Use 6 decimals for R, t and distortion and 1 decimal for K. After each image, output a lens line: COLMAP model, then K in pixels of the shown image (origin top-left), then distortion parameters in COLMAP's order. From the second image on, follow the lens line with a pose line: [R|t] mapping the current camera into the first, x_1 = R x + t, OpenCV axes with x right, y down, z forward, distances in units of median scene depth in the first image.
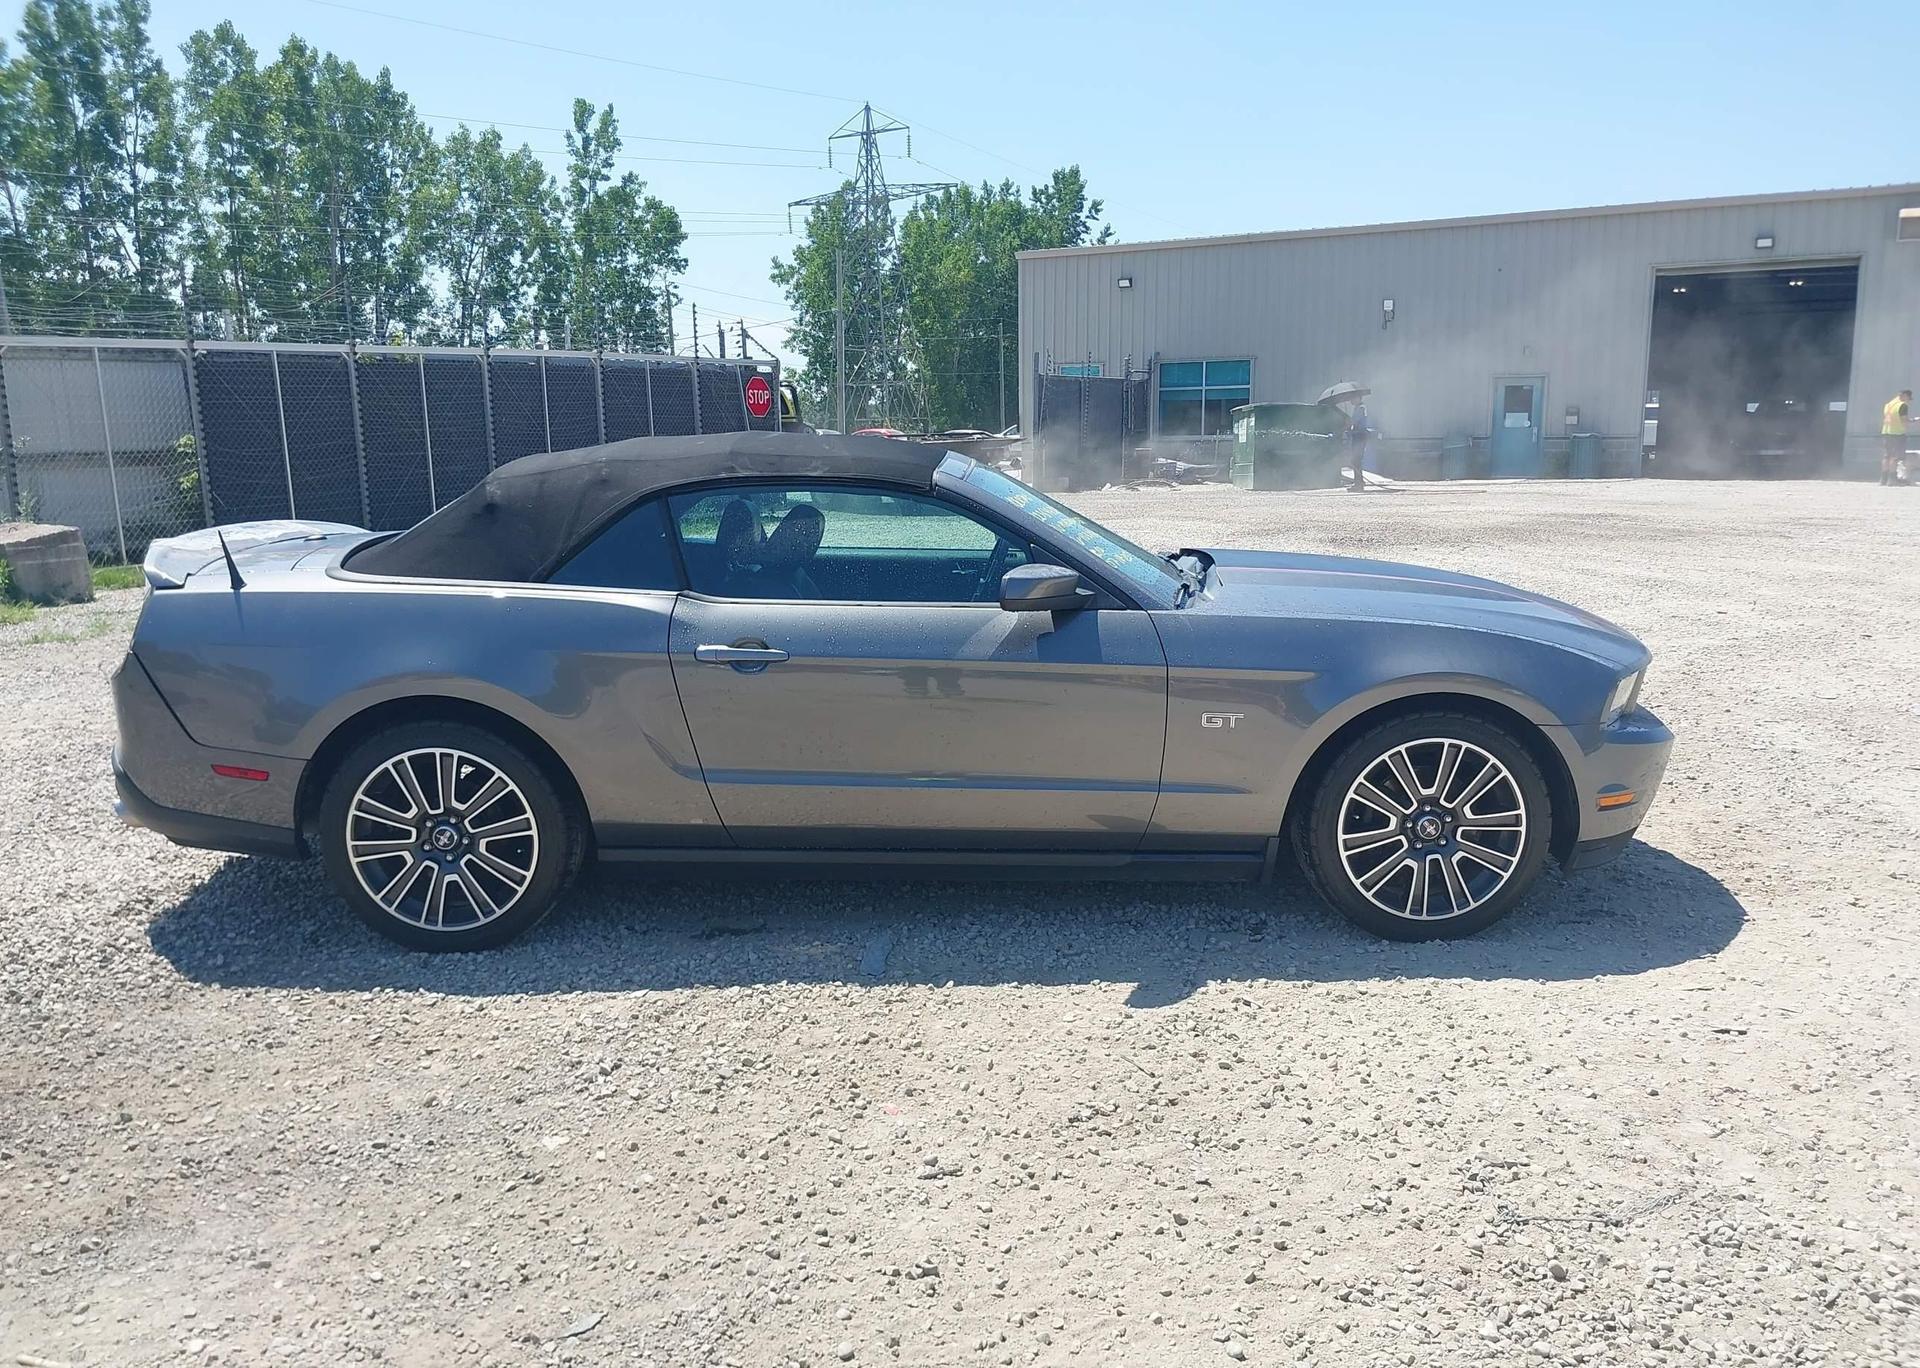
lens RADIAL K [[1513.2, 0, 975.4], [0, 1513.2, 684.8], [0, 0, 1]] dist [0.013511, -0.024607]
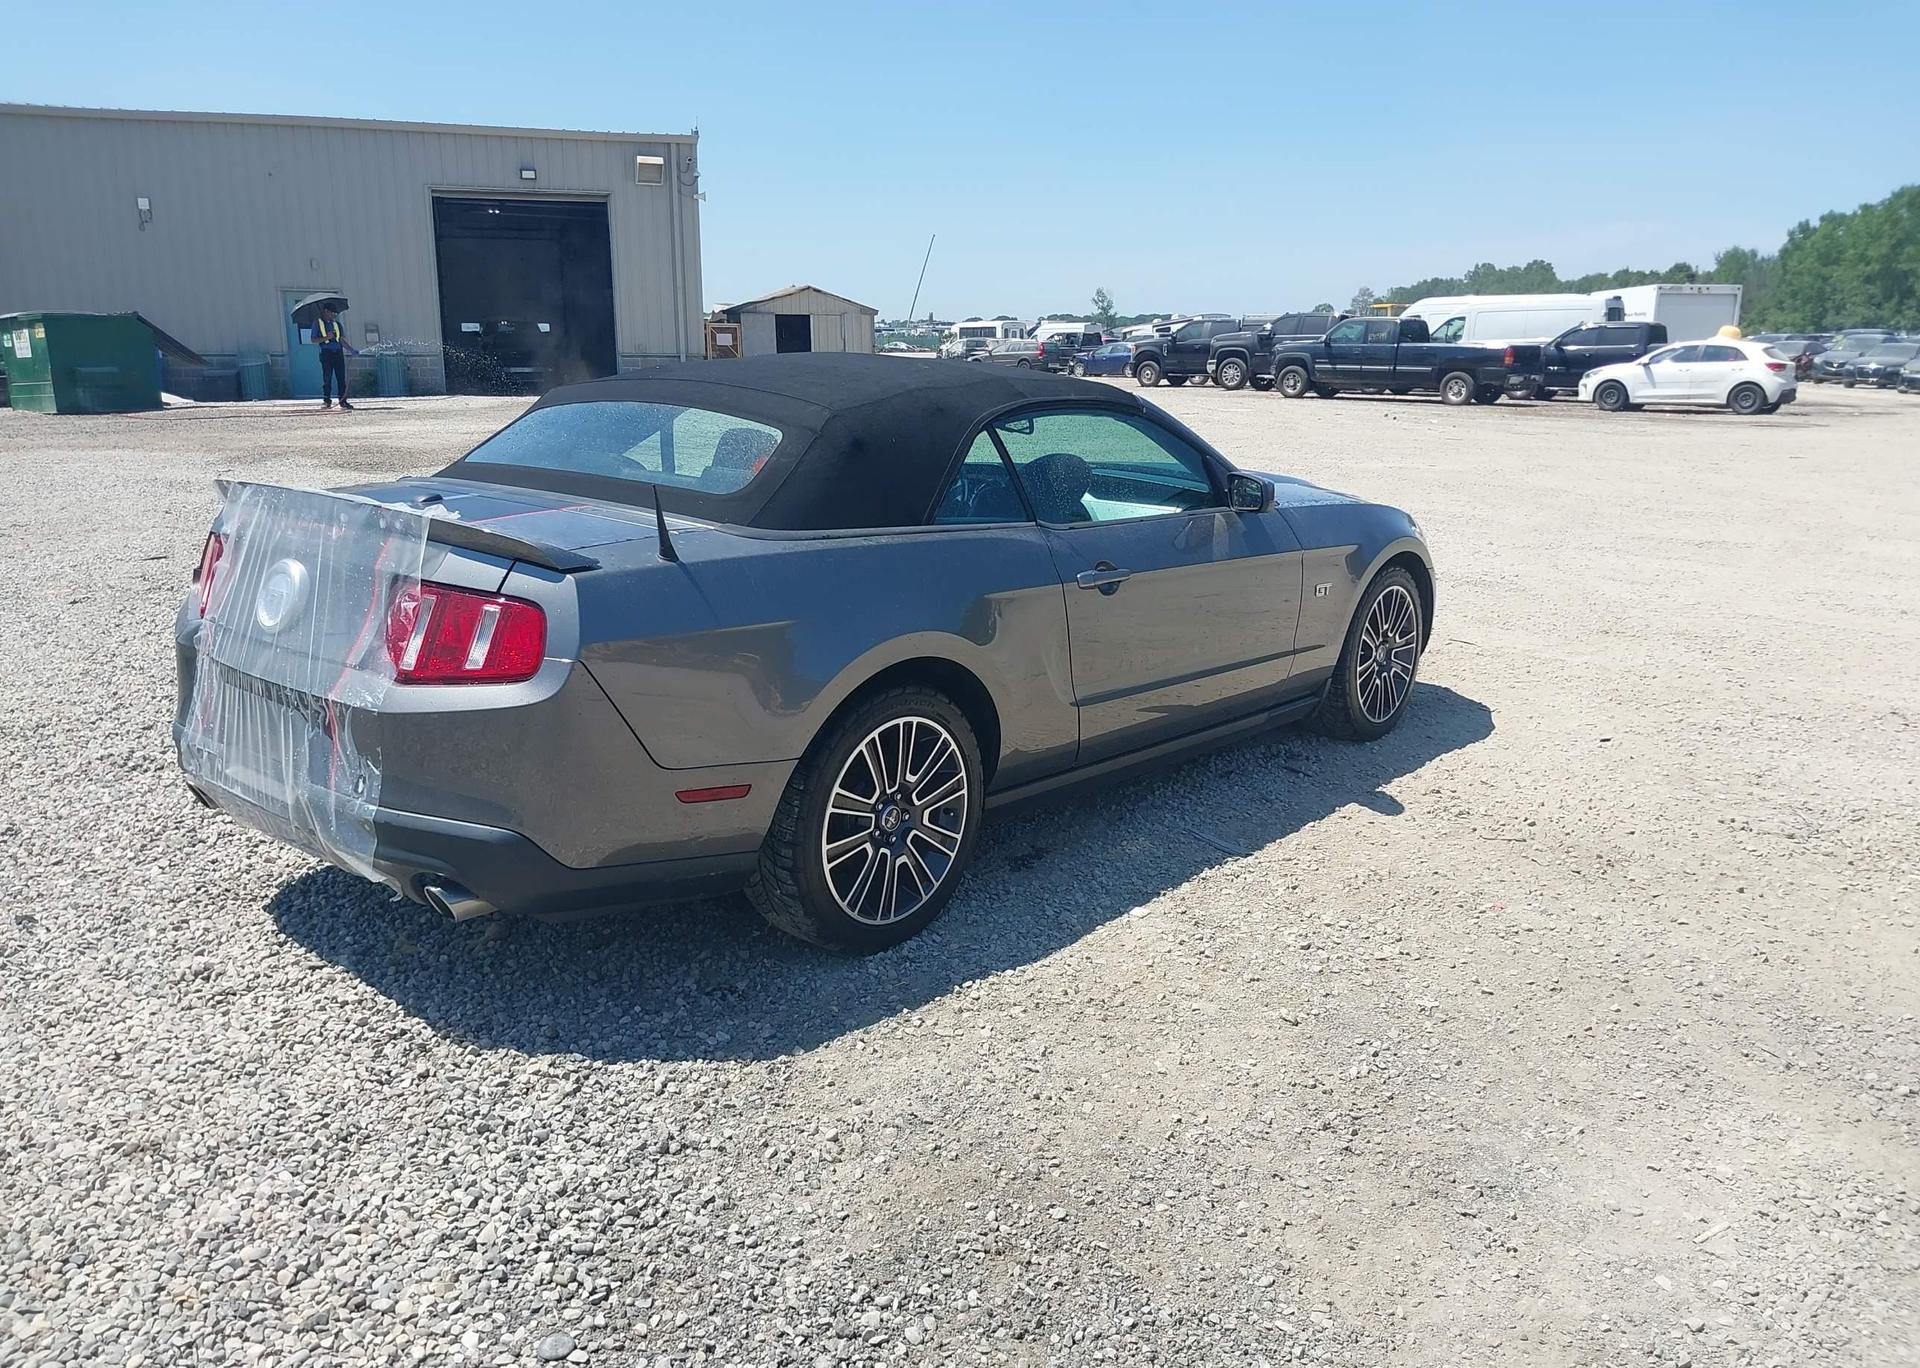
lens RADIAL K [[1513.2, 0, 968.4], [0, 1513.2, 674.7], [0, 0, 1]] dist [0.013511, -0.024607]
pose [[0.652833, -0.149372, 0.742628, -0.179849], [0.113894, 0.988576, 0.098719, -0.012016], [-0.748890, 0.020134, 0.662388, 0.070585]]
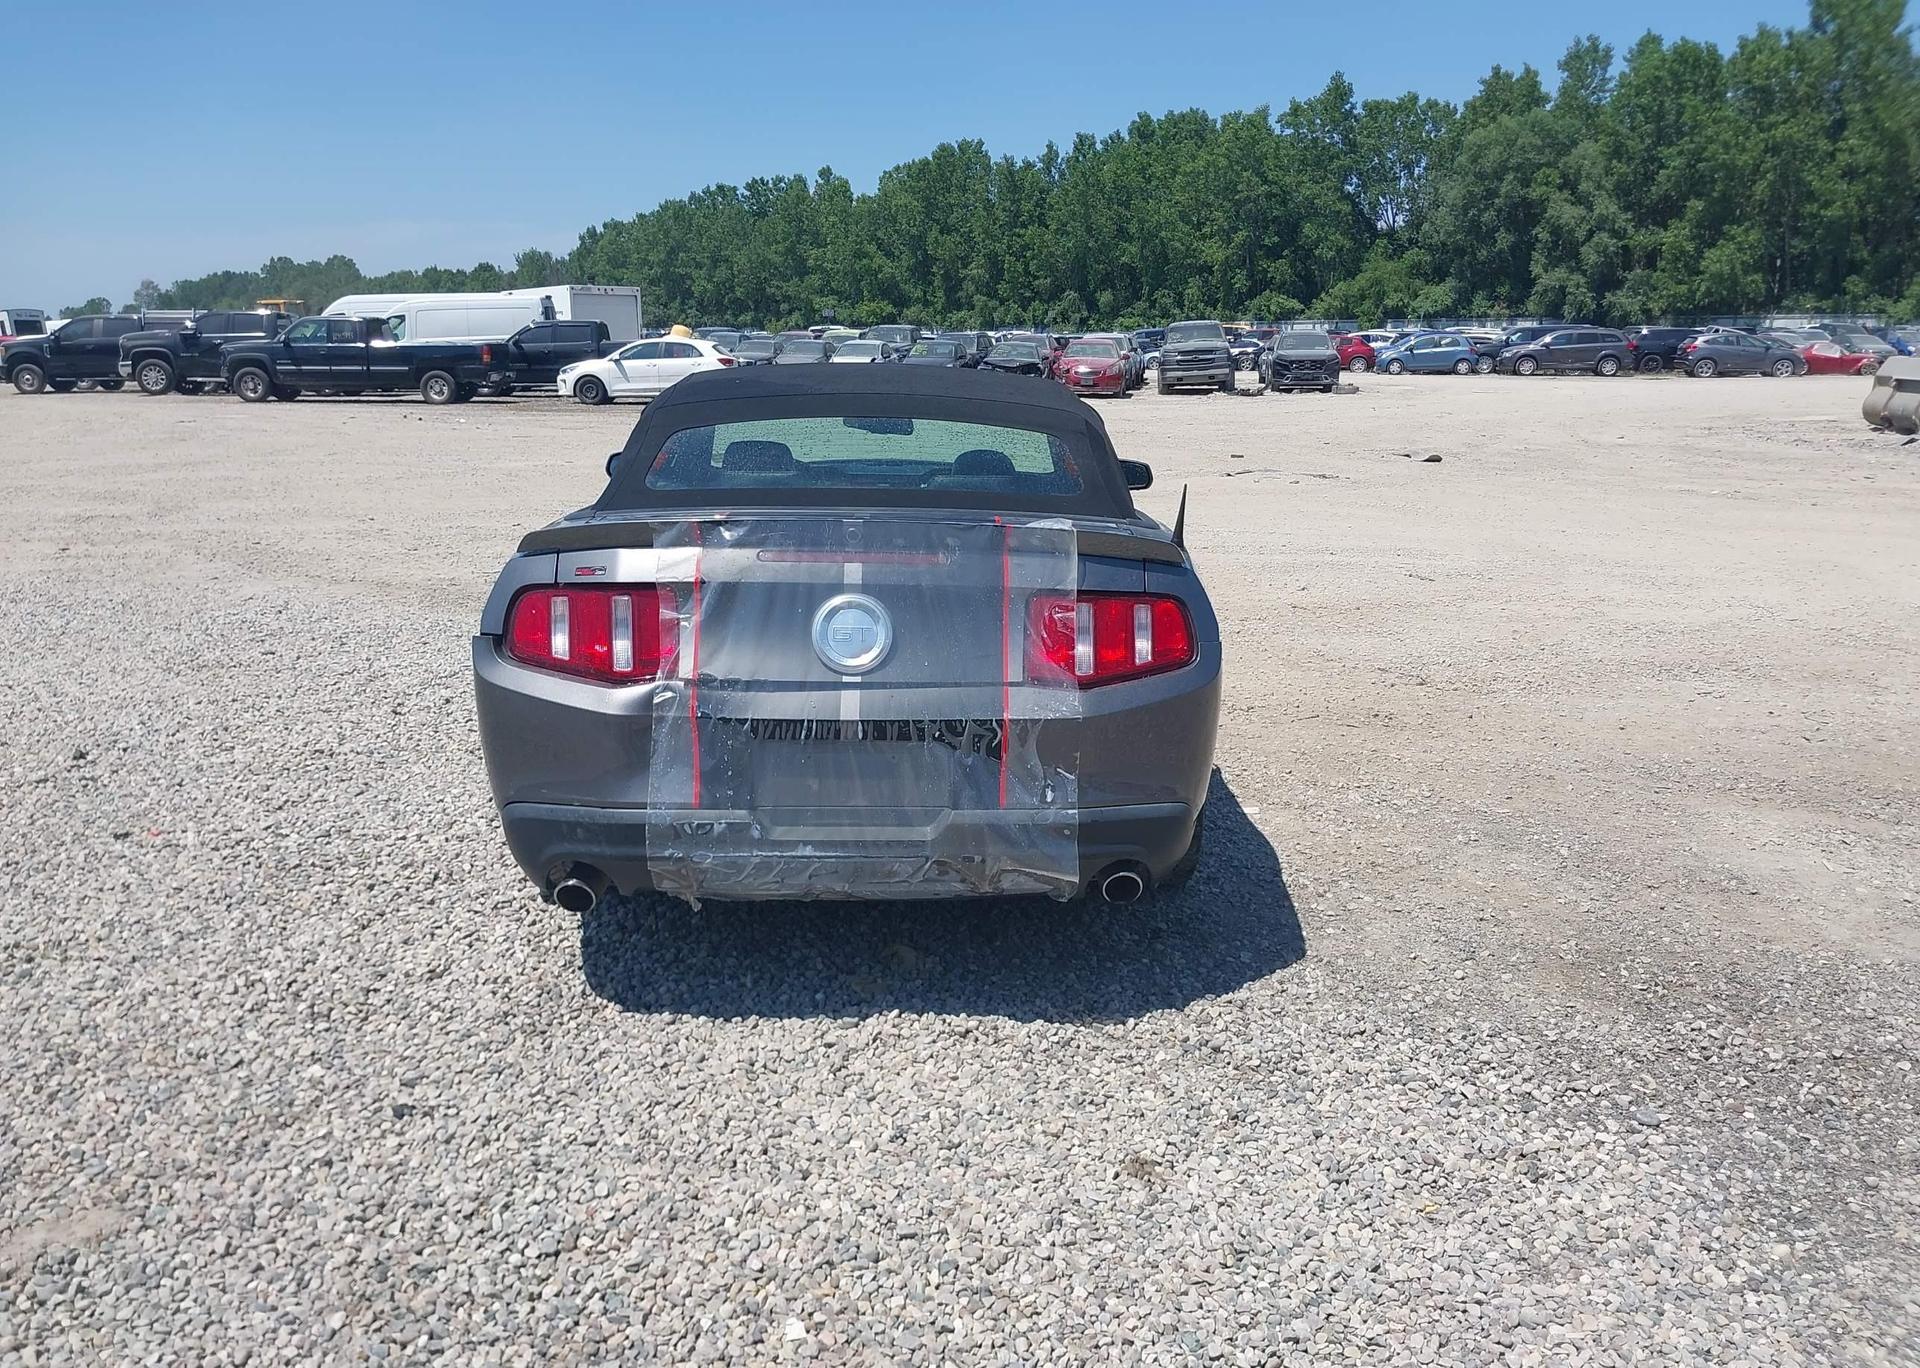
lens RADIAL K [[1513.2, 0, 956.8], [0, 1513.2, 700.6], [0, 0, 1]] dist [0.013511, -0.024607]
pose [[-0.018860, -0.221468, 0.974985, -0.254147], [0.166917, 0.960776, 0.221469, -0.037088], [-0.985791, 0.166919, 0.018847, 0.211144]]
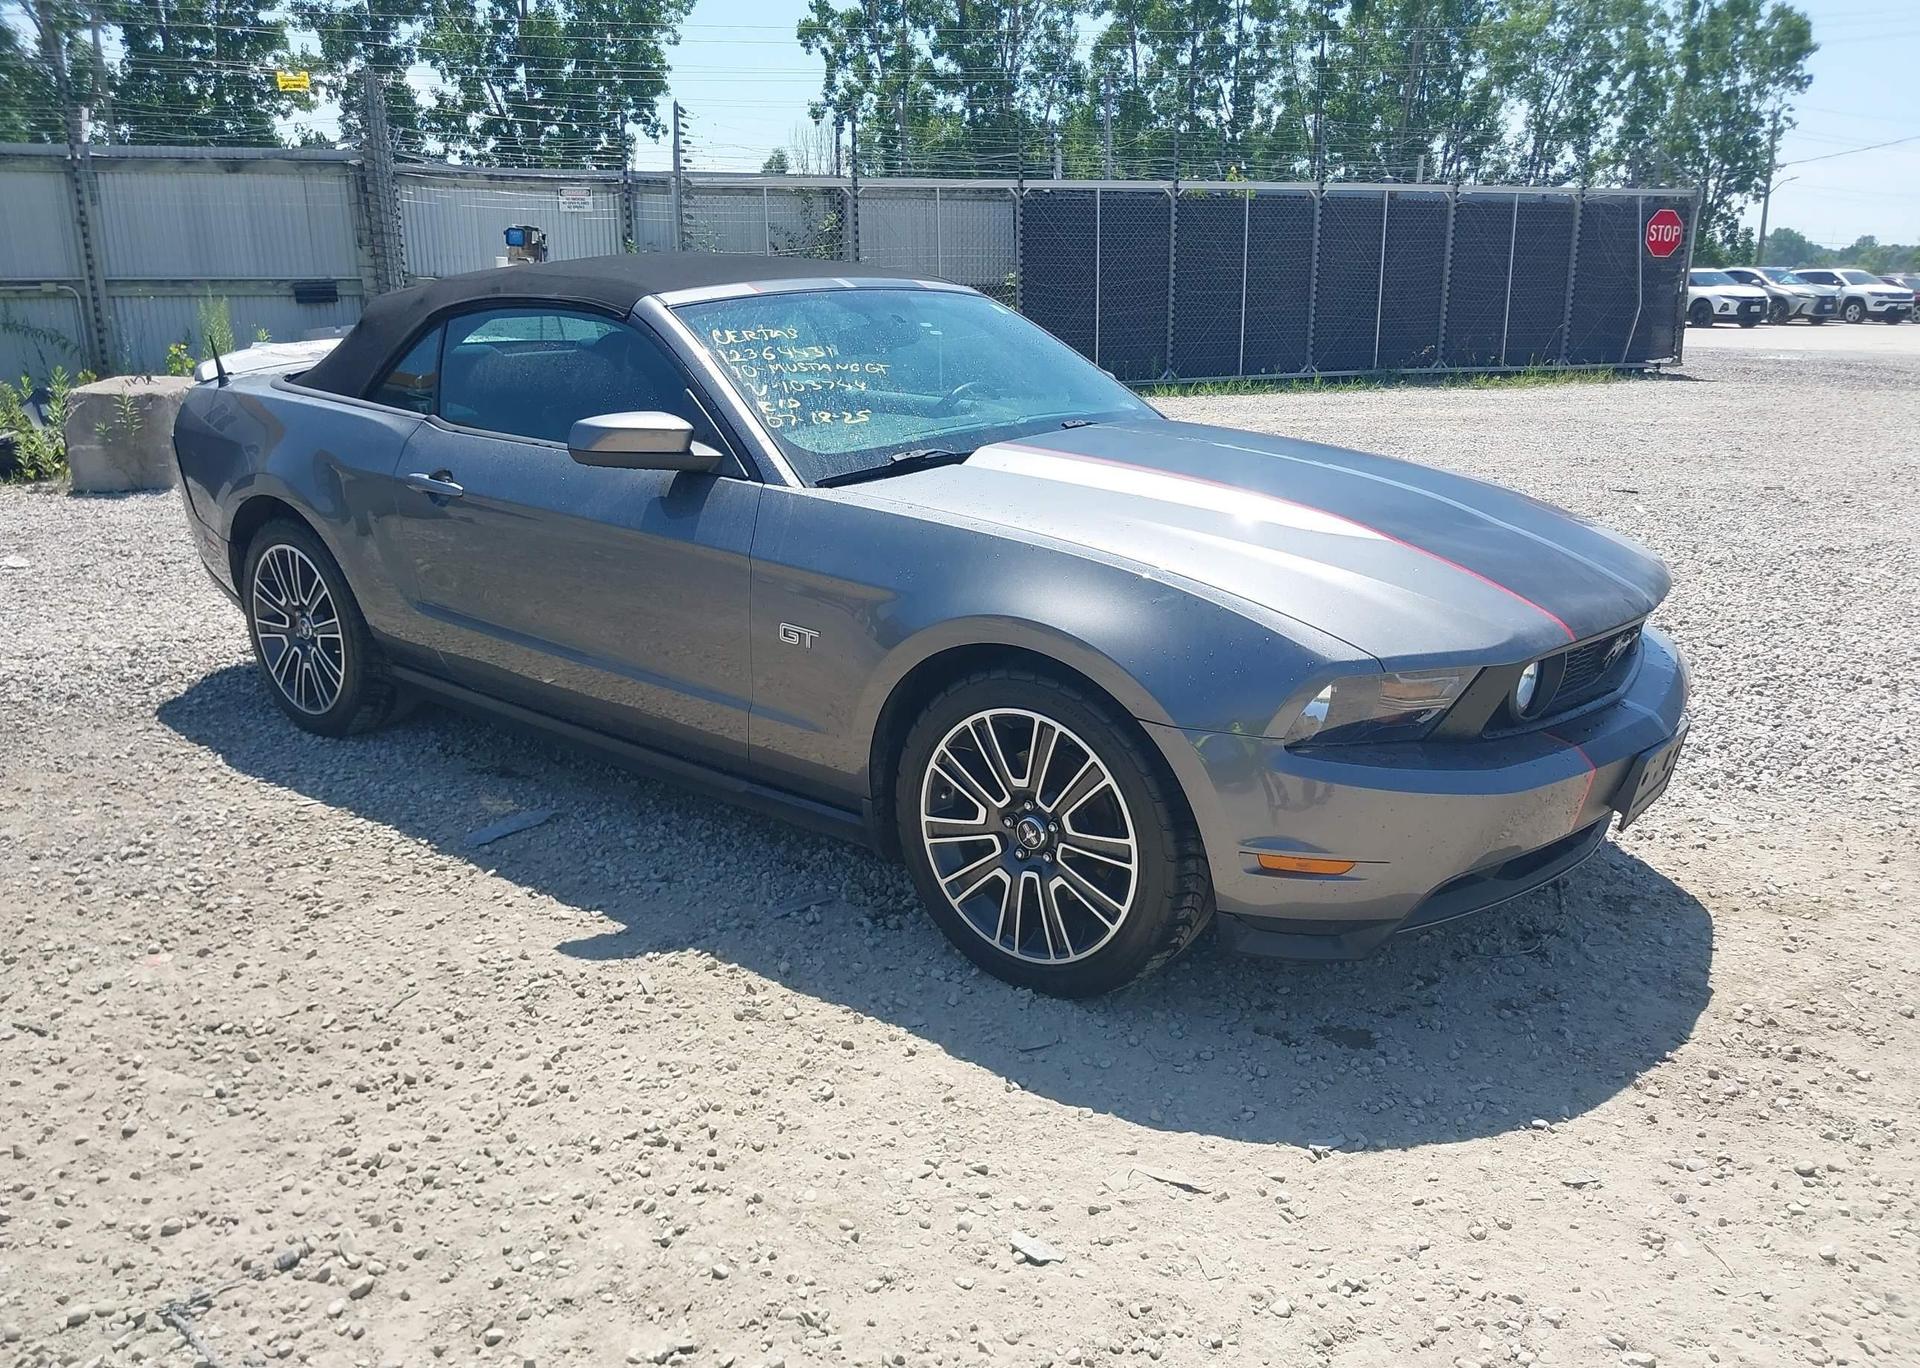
lens RADIAL K [[1513.2, 0, 971.2], [0, 1513.2, 680.9], [0, 0, 1]] dist [0.013511, -0.024607]
pose [[0.775139, 0.177080, -0.606467, 0.129798], [-0.118010, 0.983604, 0.136368, -0.012761], [0.620672, -0.034135, 0.783327, 0.081685]]
